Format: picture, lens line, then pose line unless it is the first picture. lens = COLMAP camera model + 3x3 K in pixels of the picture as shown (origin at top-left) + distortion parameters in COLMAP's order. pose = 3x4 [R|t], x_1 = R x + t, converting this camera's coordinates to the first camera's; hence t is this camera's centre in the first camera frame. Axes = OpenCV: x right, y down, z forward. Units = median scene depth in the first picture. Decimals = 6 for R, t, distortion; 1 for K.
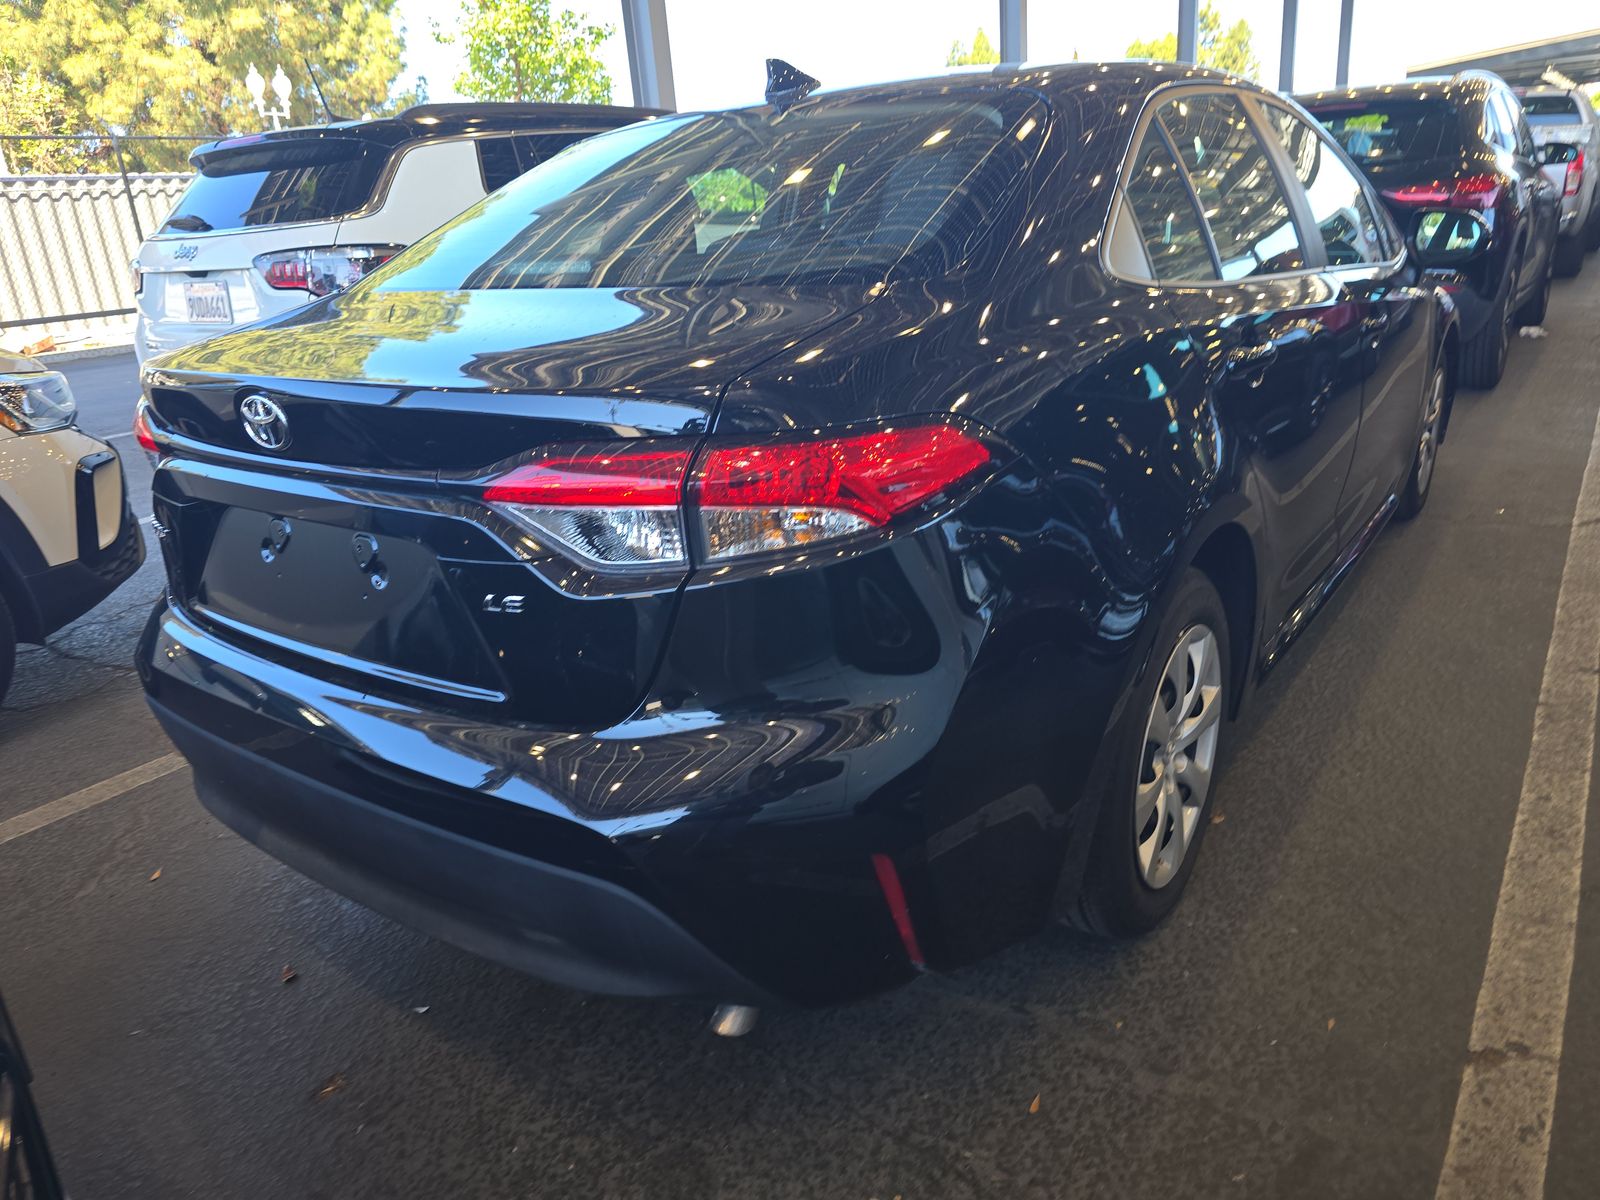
lens RADIAL K [[1072.0, 0, 800.0], [0, 1072.0, 600.0], [0, 0, 1]] dist [0.039351, -0.038518]
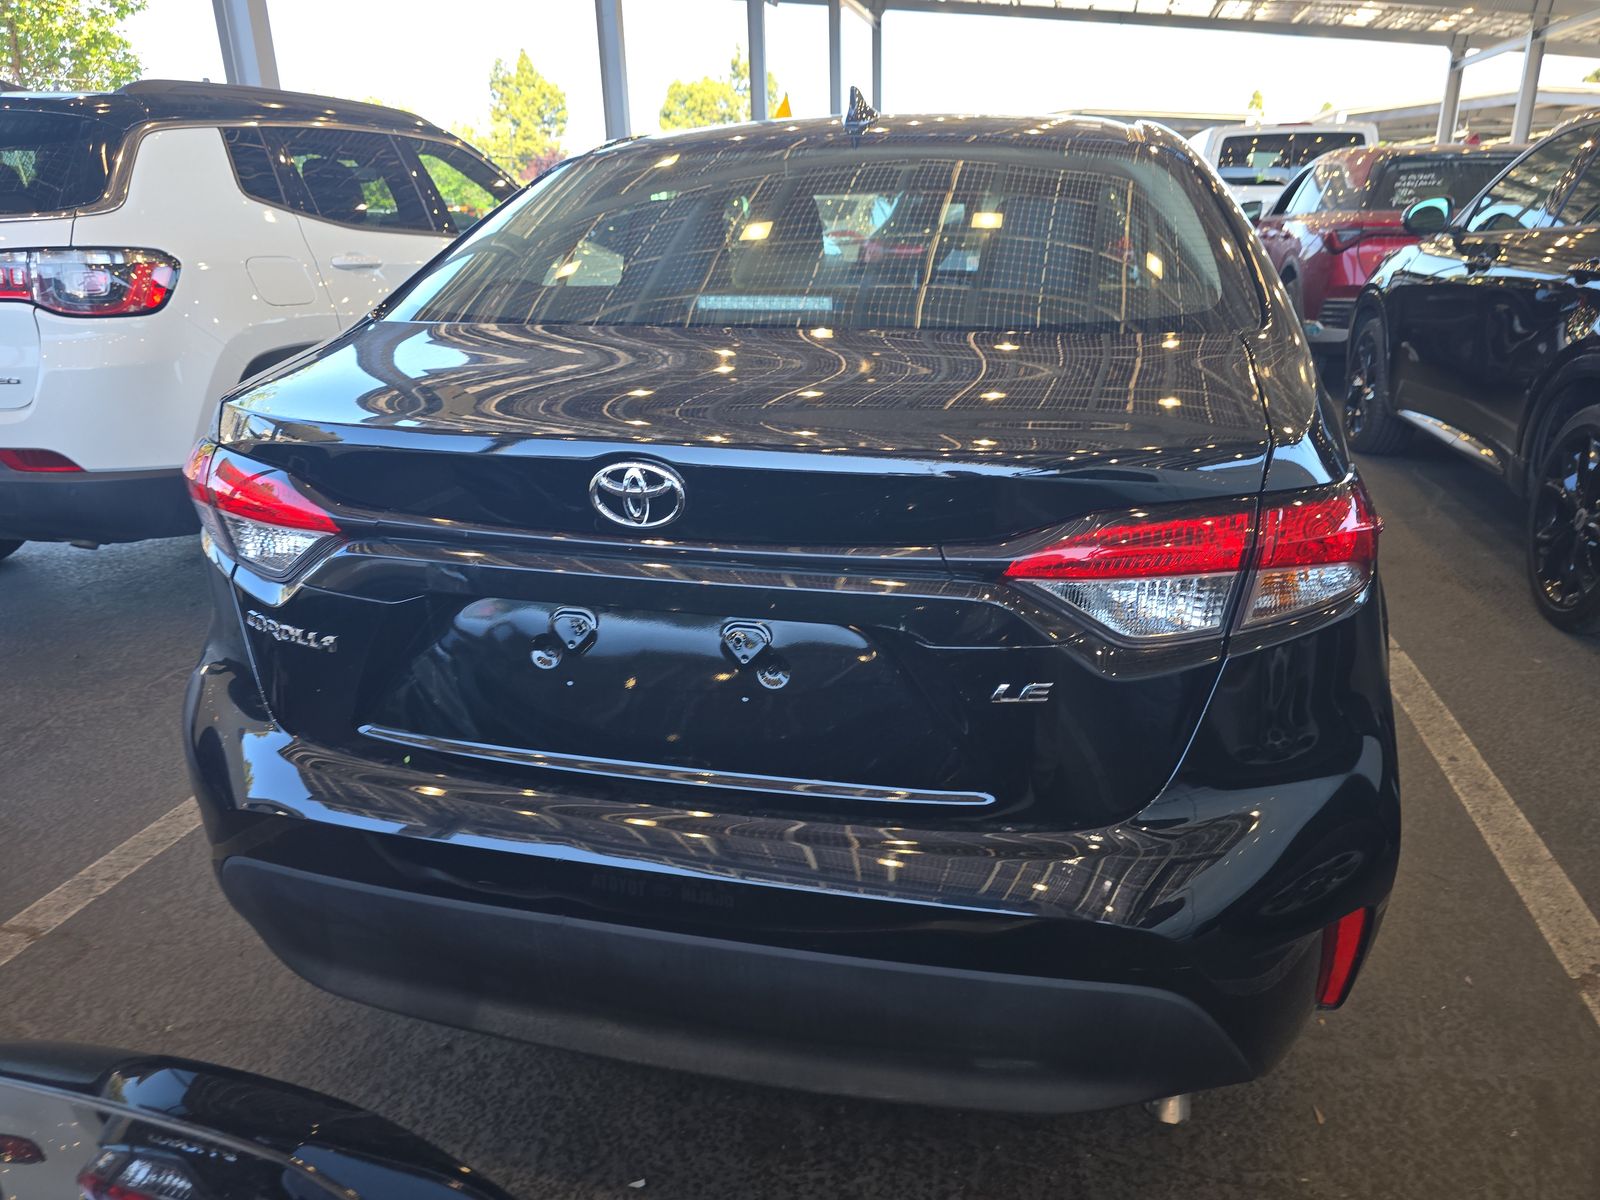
lens RADIAL K [[1072.0, 0, 800.0], [0, 1072.0, 600.0], [0, 0, 1]] dist [0.039351, -0.038518]
pose [[0.925729, -0.070900, 0.371482, -0.248876], [0.078224, 0.996925, -0.004664, -0.026940], [-0.370009, 0.033377, 0.928429, 0.080877]]
